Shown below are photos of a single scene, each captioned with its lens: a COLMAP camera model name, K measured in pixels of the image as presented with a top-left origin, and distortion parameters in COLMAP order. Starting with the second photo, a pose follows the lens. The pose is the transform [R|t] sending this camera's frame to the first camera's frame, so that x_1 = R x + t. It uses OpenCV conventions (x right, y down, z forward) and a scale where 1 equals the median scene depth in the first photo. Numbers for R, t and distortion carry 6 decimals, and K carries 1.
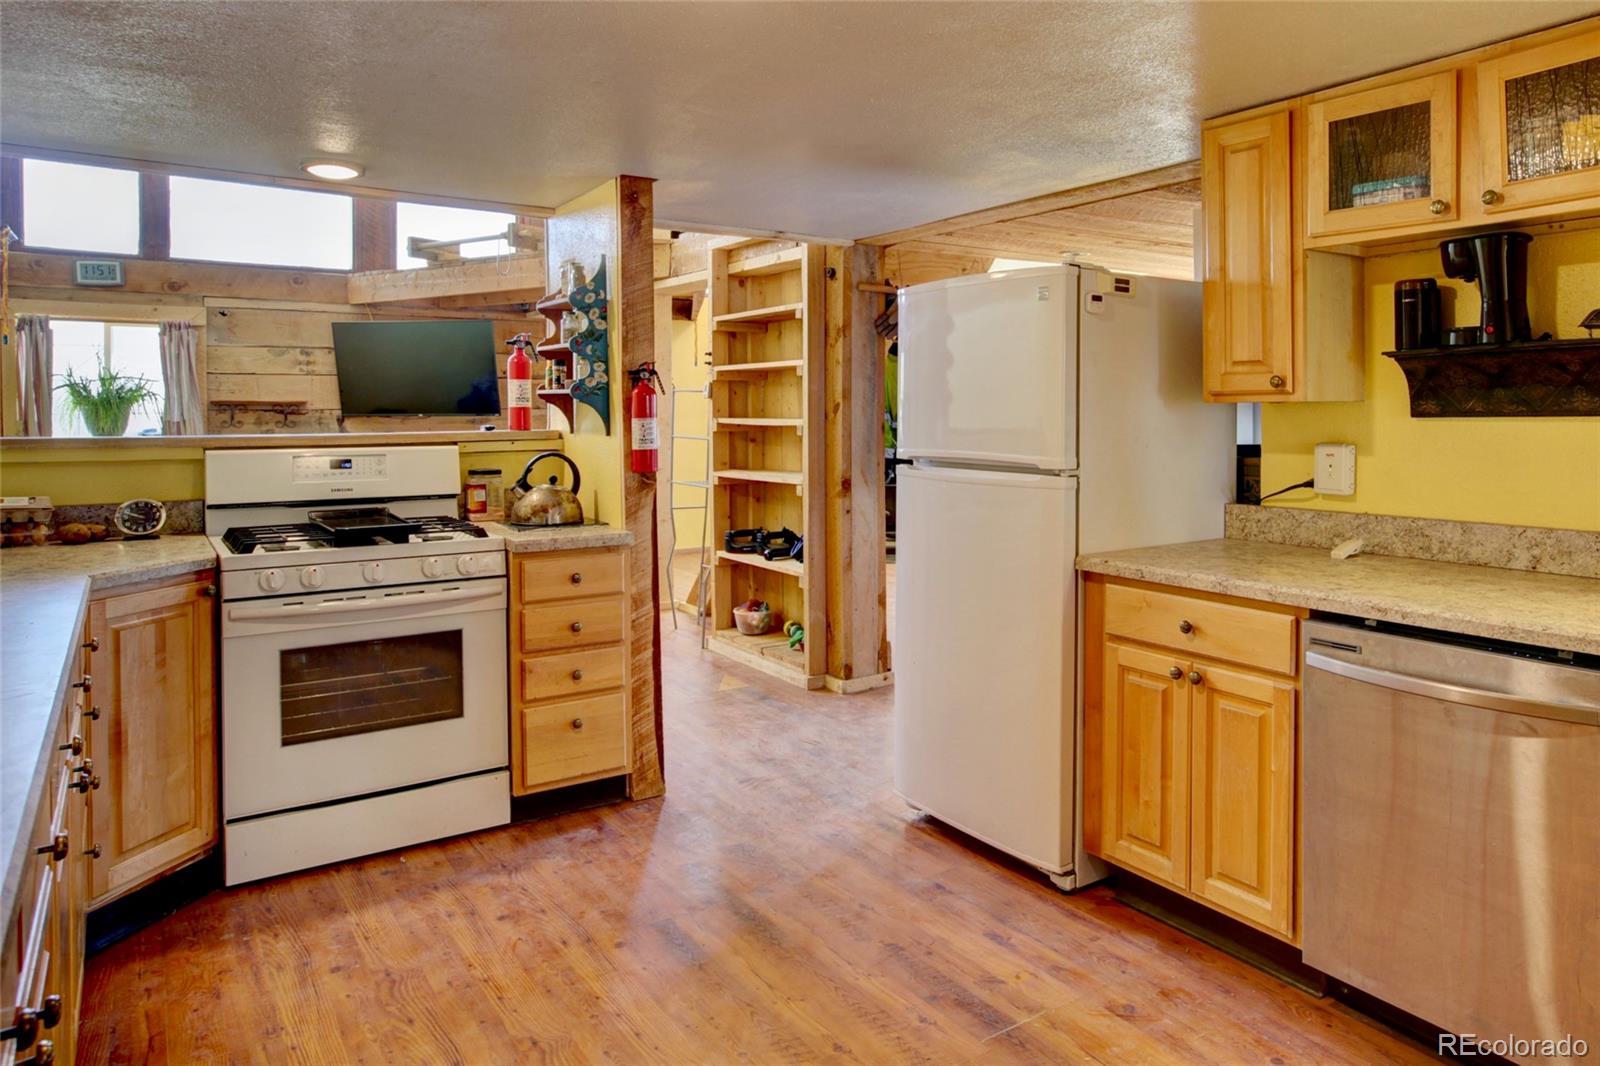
lens RADIAL K [[1060.5, 0, 891.7], [0, 1060.5, 424.6], [0, 0, 1]] dist [-0.002607, 0.005293]
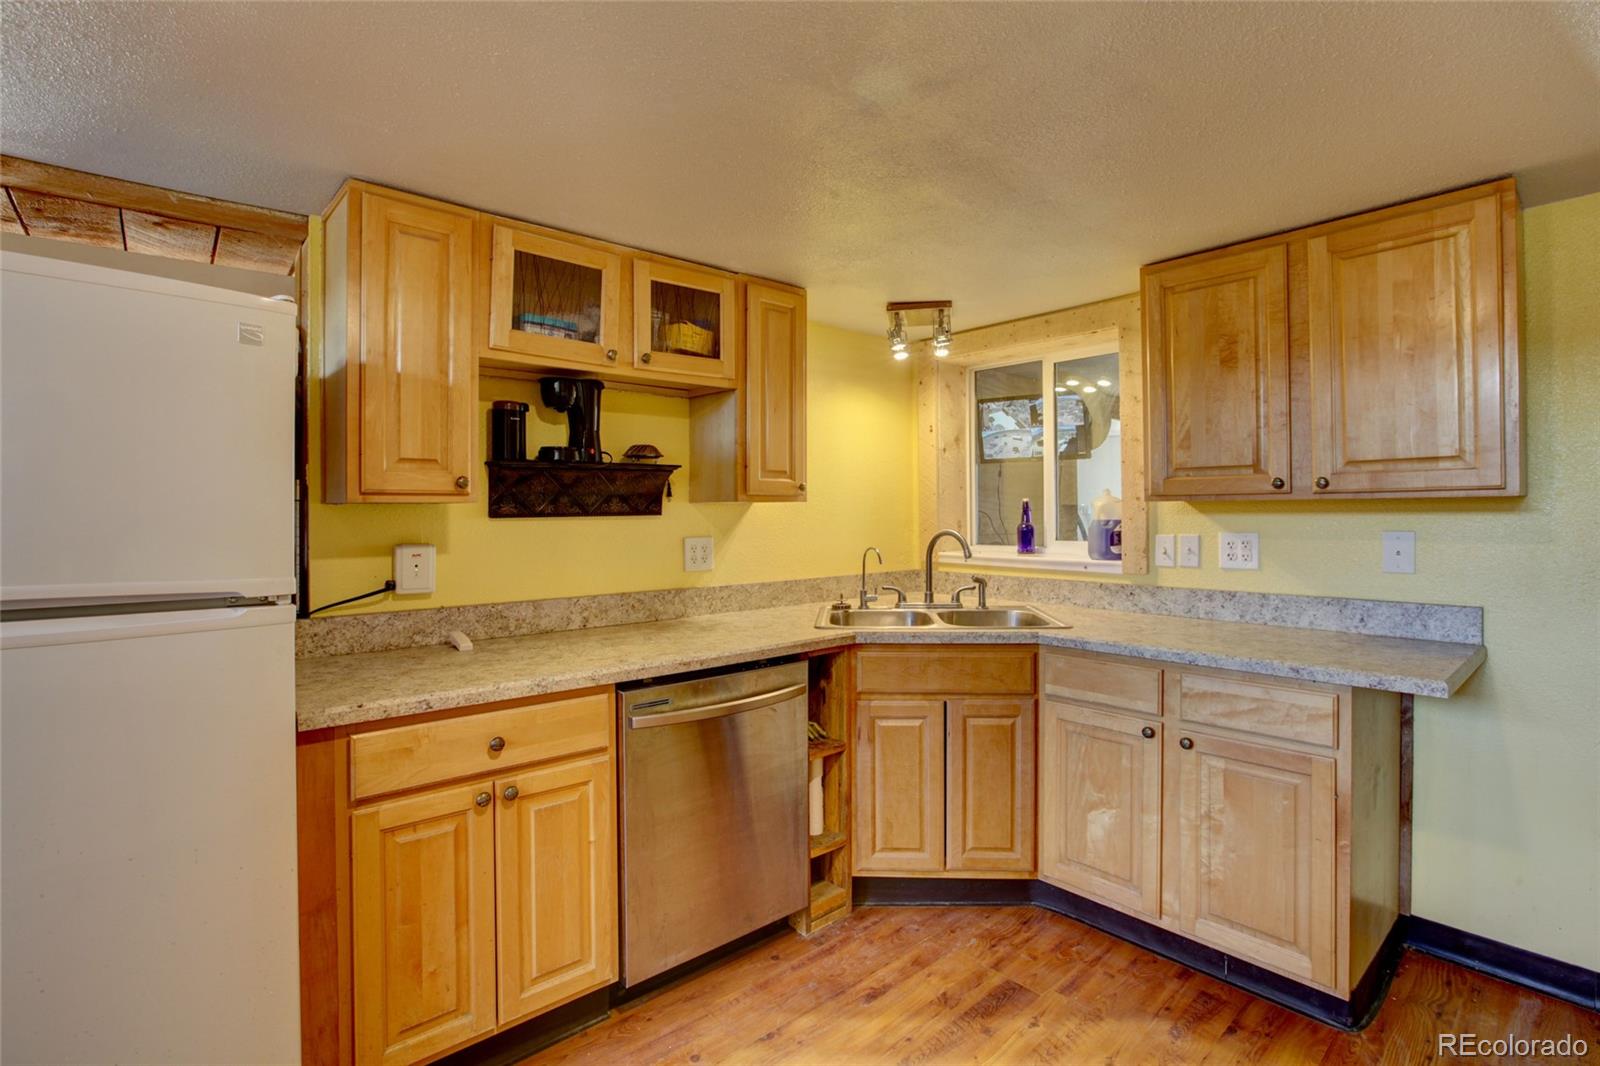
lens RADIAL K [[763.8, 0, 802.9], [0, 763.8, 516.2], [0, 0, 1]] dist [-0.048054, 0.015001]
pose [[-0.097682, 0.002791, 0.995214, -0.394354], [0.020074, 0.999798, -0.000833, -0.001606], [-0.995015, 0.019896, -0.097718, 0.777448]]
